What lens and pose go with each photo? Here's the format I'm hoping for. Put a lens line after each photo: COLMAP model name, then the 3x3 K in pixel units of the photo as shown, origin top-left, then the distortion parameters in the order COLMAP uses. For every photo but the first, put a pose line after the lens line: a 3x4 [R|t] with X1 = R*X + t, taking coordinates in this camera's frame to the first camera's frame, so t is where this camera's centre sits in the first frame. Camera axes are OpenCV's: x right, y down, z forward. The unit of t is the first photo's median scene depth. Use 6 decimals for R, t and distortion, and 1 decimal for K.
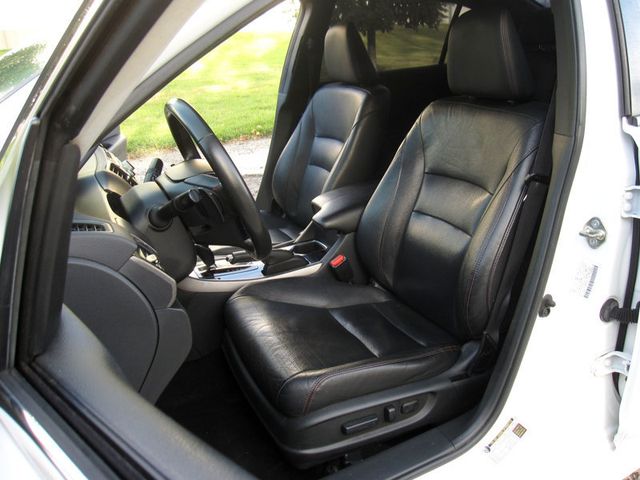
lens RADIAL K [[522.4, 0, 320.0], [0, 522.4, 240.0], [0, 0, 1]] dist [-0.072025, -0.002010]
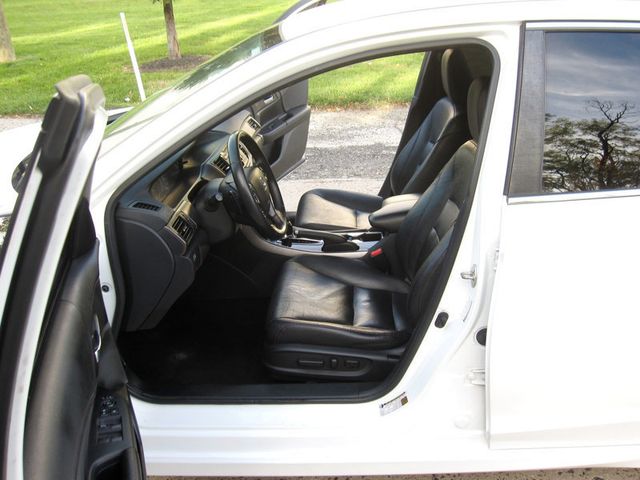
lens RADIAL K [[611.6, 0, 320.0], [0, 611.6, 240.0], [0, 0, 1]] dist [-0.089524, 0.005656]
pose [[0.868785, 0.216979, -0.445120, 0.579541], [-0.181375, 0.975857, 0.121684, -0.148720], [0.460777, -0.024983, 0.887164, -0.387455]]
